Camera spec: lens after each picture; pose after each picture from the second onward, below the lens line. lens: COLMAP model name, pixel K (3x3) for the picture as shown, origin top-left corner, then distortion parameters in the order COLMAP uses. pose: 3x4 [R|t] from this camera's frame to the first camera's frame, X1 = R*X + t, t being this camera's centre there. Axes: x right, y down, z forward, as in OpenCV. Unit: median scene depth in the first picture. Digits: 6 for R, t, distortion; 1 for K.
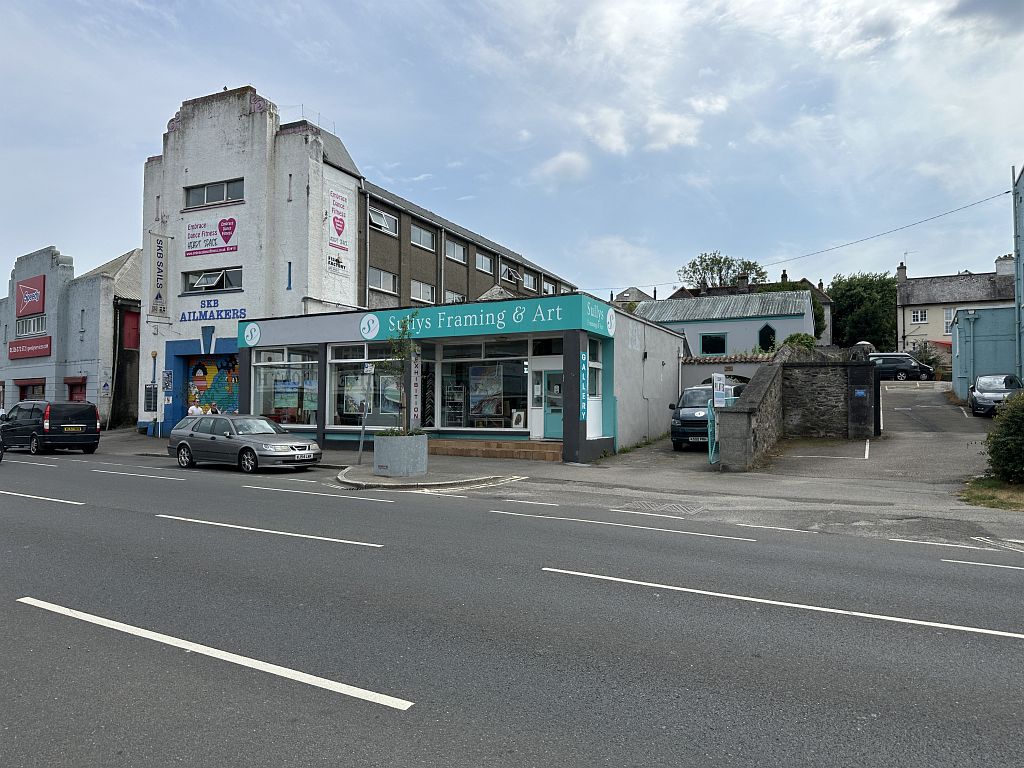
lens RADIAL K [[713.6, 0, 505.8], [0, 713.6, 387.5], [0, 0, 1]] dist [0.085057, -0.117580]
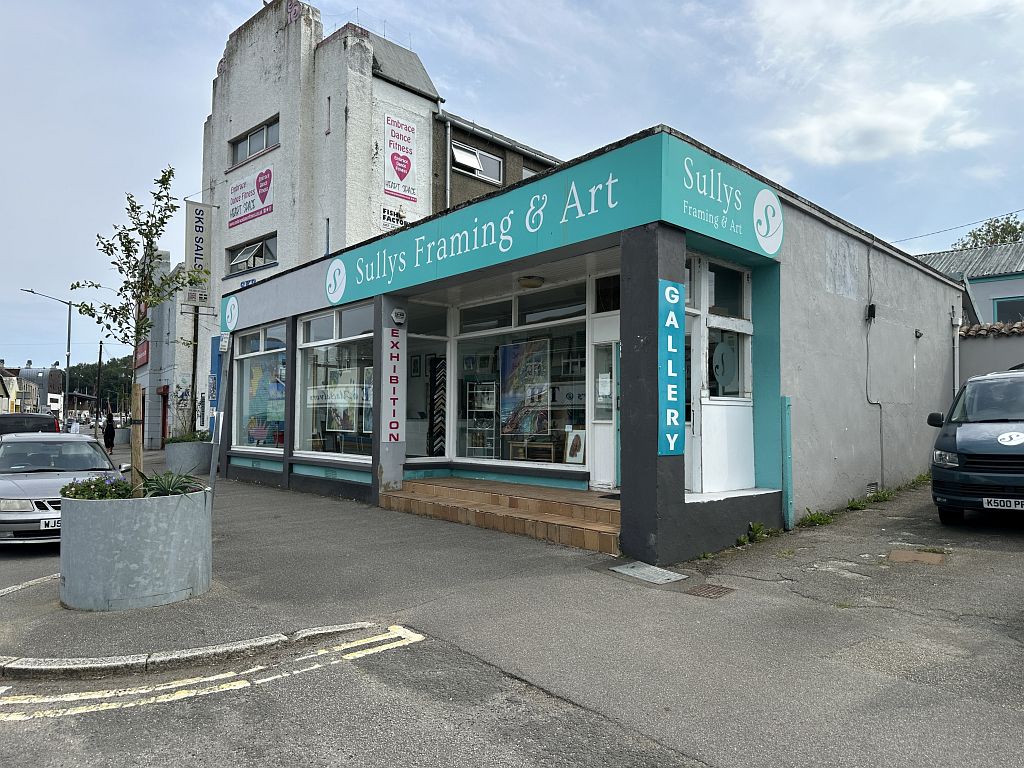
lens RADIAL K [[713.6, 0, 505.8], [0, 713.6, 387.5], [0, 0, 1]] dist [0.085057, -0.117580]
pose [[0.949073, -0.013809, -0.314753, 0.117317], [0.007984, 0.999772, -0.019790, 0.012877], [0.314954, 0.016269, 0.948967, 0.478029]]
